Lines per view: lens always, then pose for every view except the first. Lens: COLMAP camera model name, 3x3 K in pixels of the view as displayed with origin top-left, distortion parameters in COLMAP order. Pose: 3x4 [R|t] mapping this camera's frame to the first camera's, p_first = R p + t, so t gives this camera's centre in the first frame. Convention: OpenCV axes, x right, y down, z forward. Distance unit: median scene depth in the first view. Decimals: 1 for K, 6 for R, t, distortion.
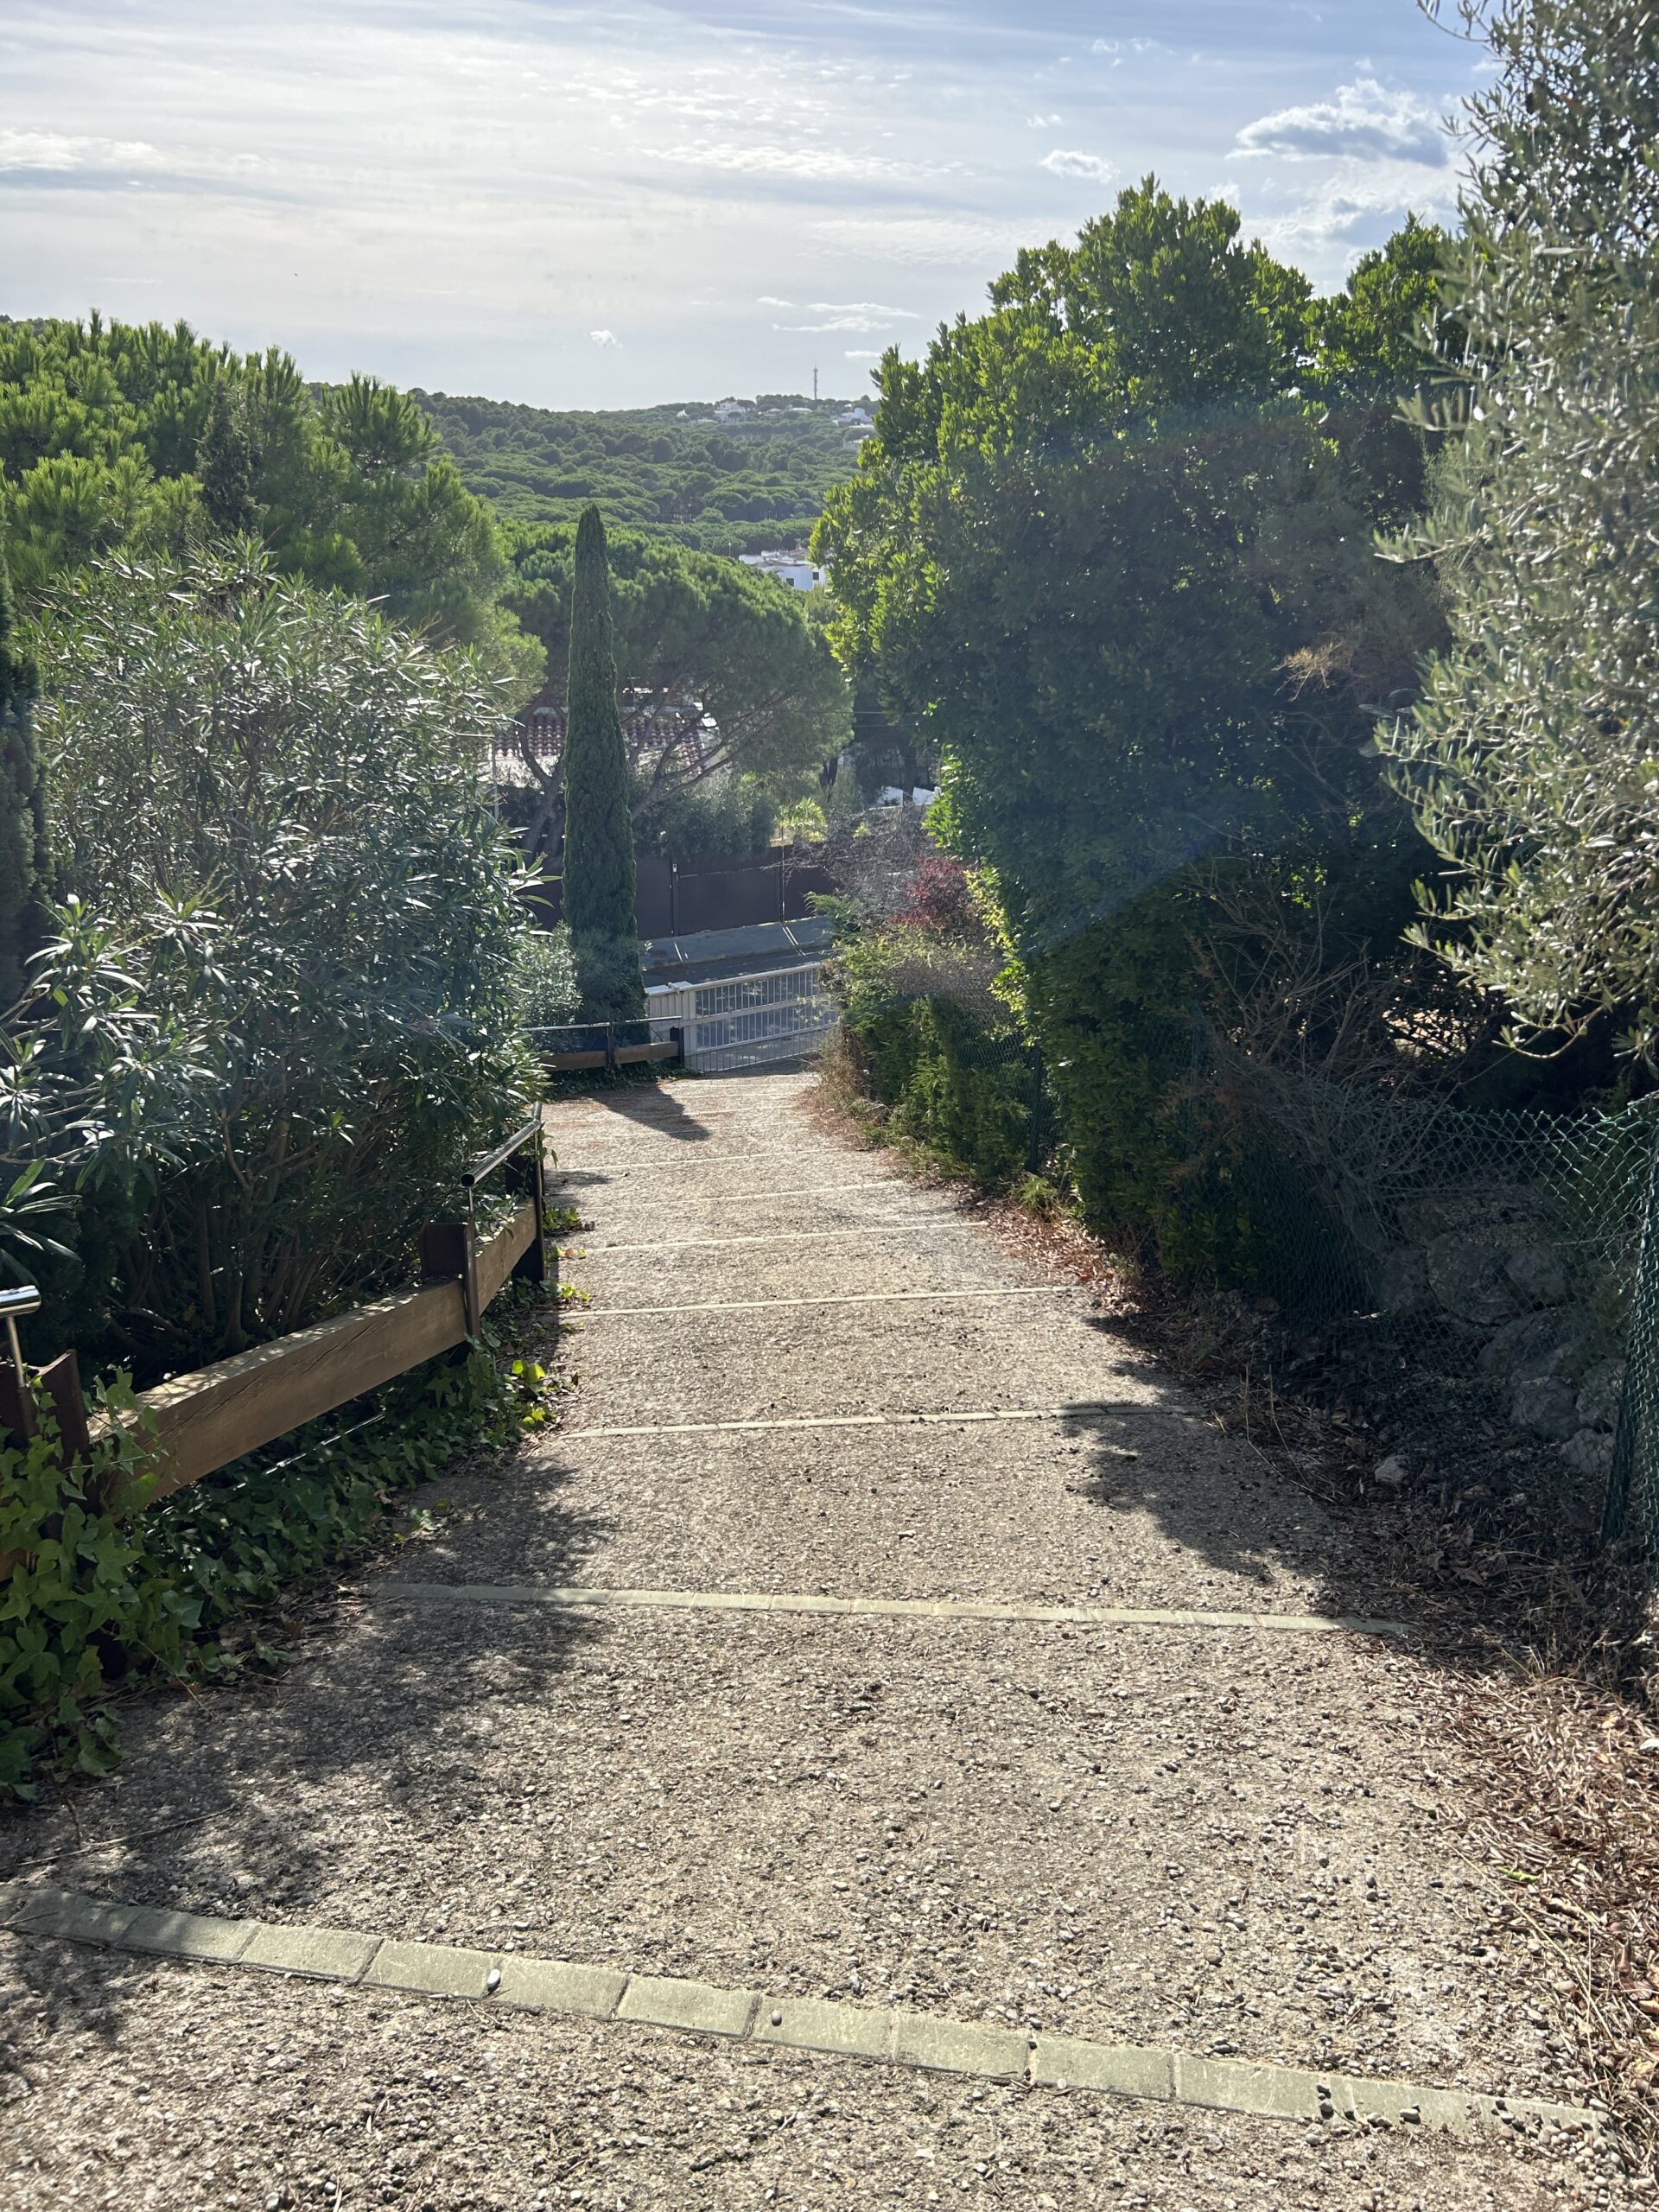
lens RADIAL K [[1718.6, 0, 836.8], [0, 1718.6, 1117.8], [0, 0, 1]] dist [0.053393, -0.035611]
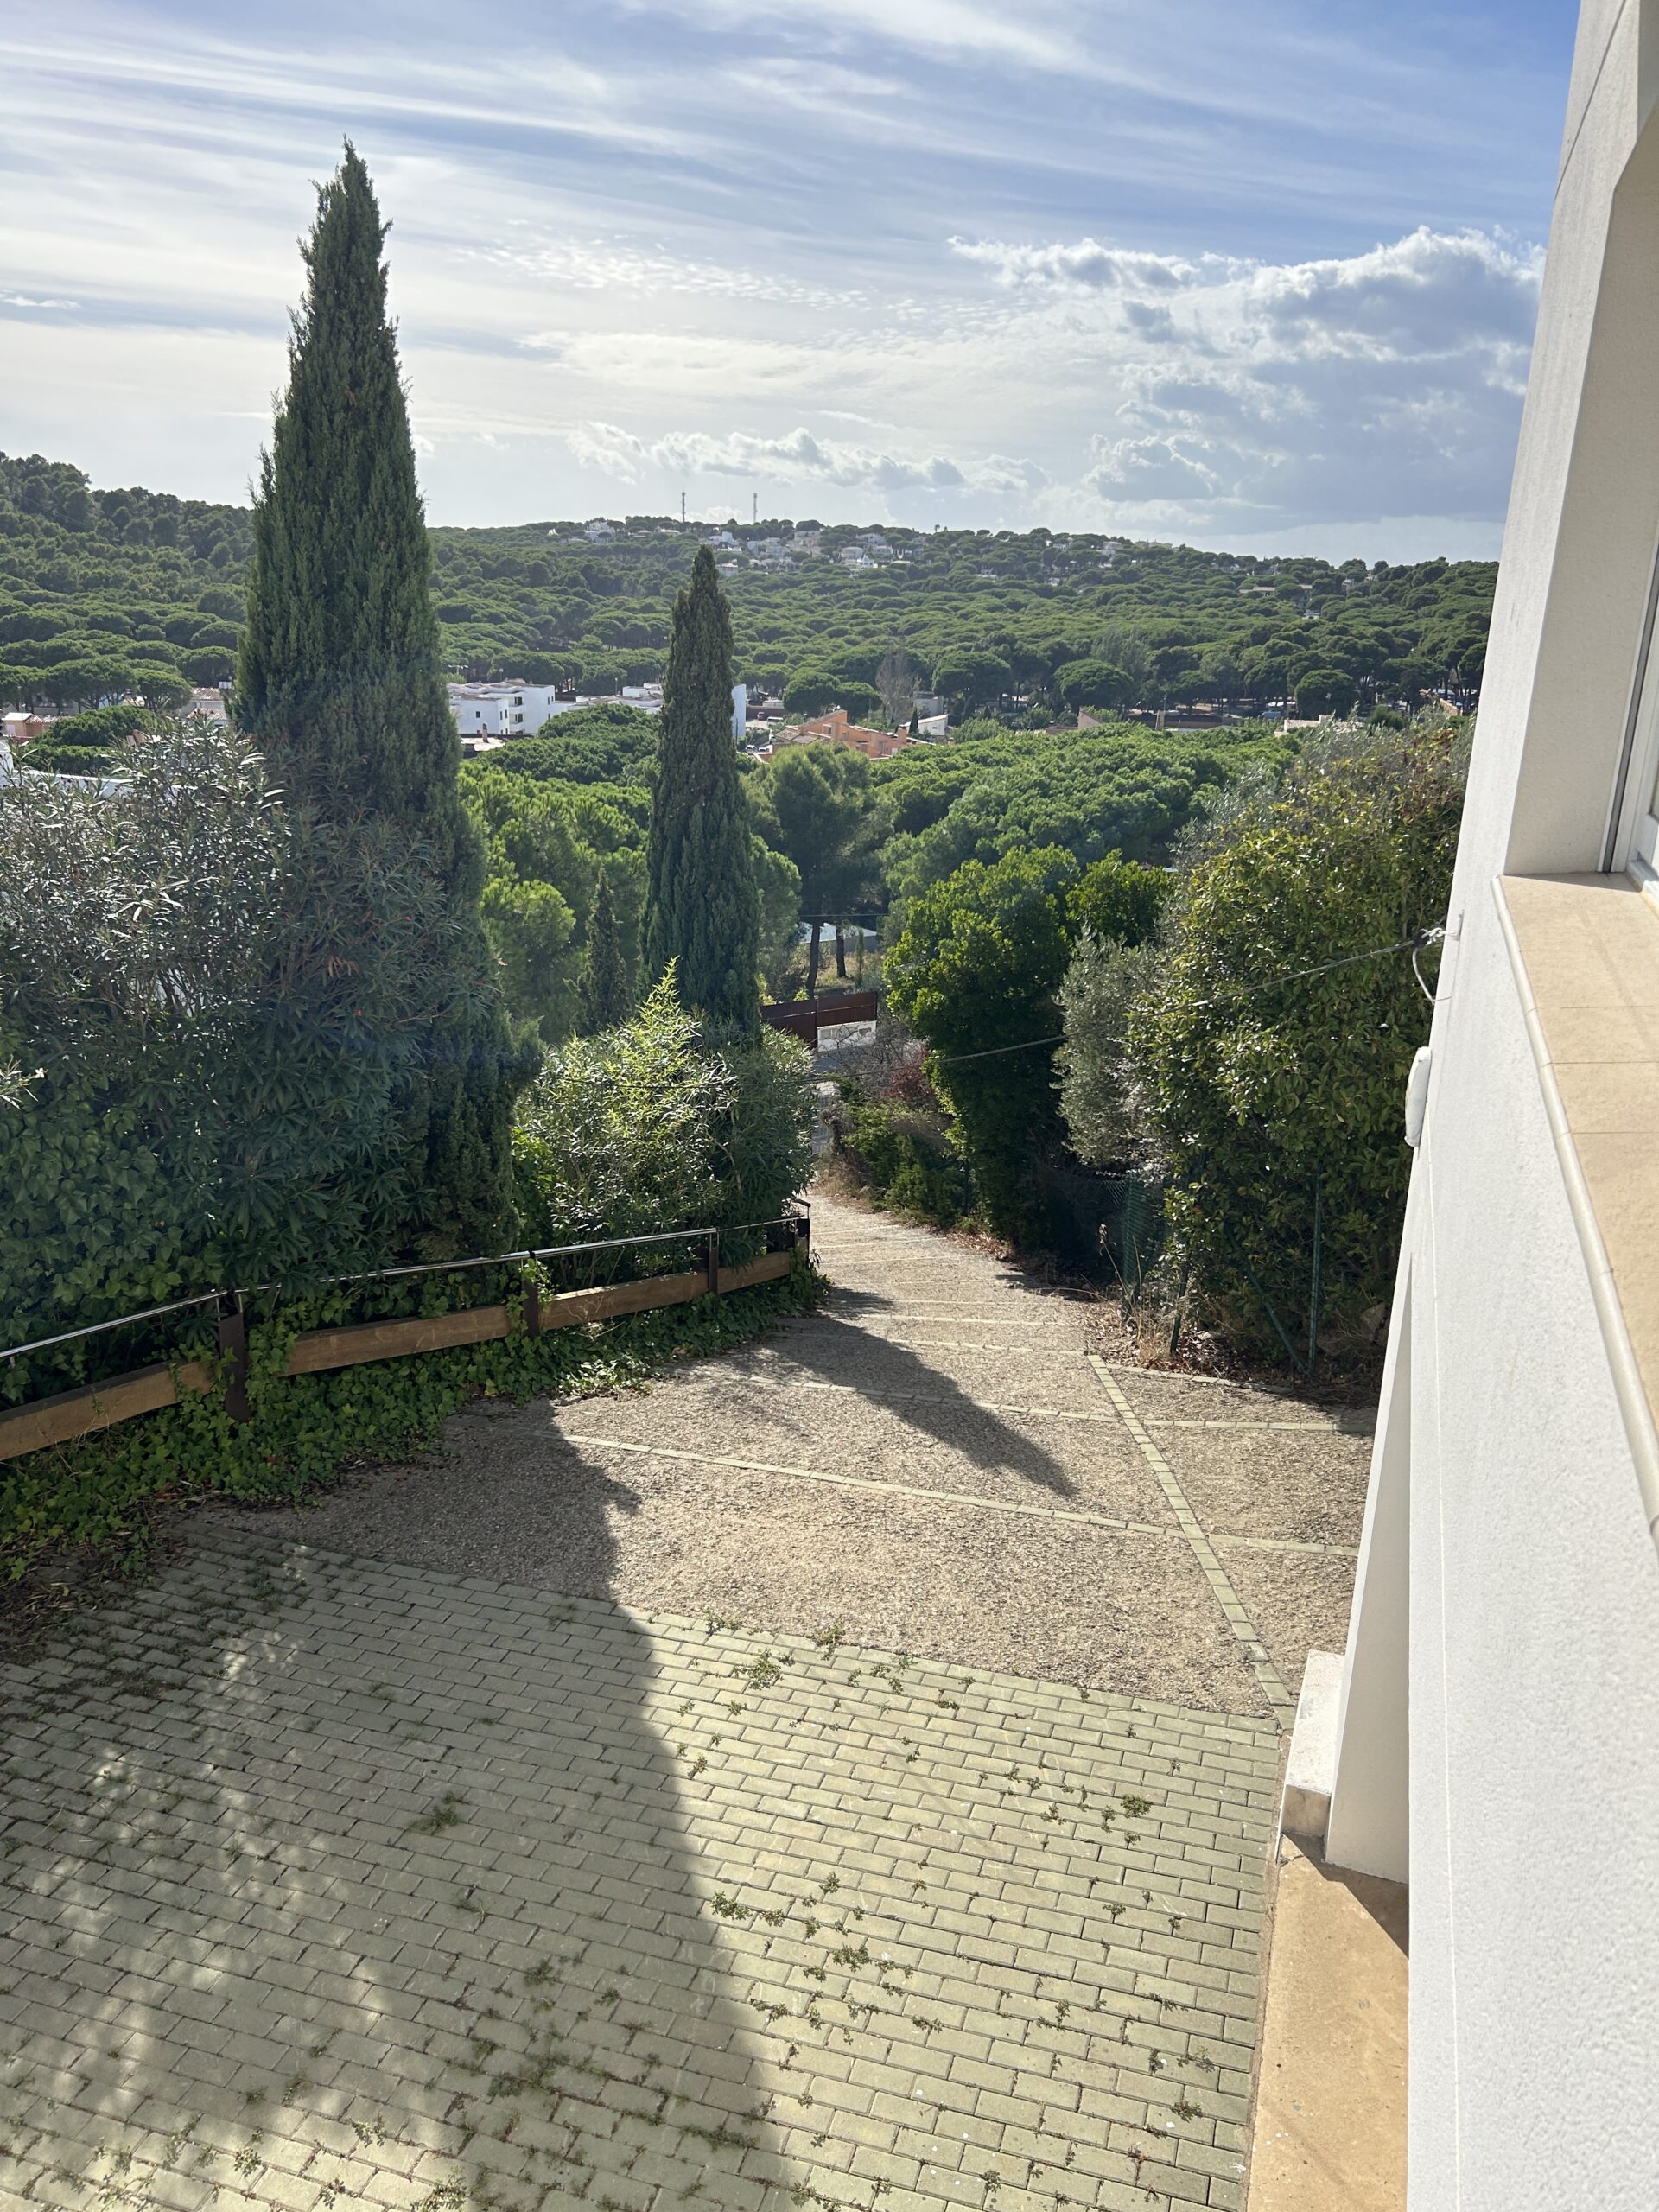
lens RADIAL K [[1718.6, 0, 836.8], [0, 1718.6, 1117.8], [0, 0, 1]] dist [0.053393, -0.035611]
pose [[0.997098, -0.004172, 0.076014, -0.198201], [0.008725, 0.998180, -0.059666, 0.031505], [-0.075627, 0.060156, 0.995320, -1.089672]]
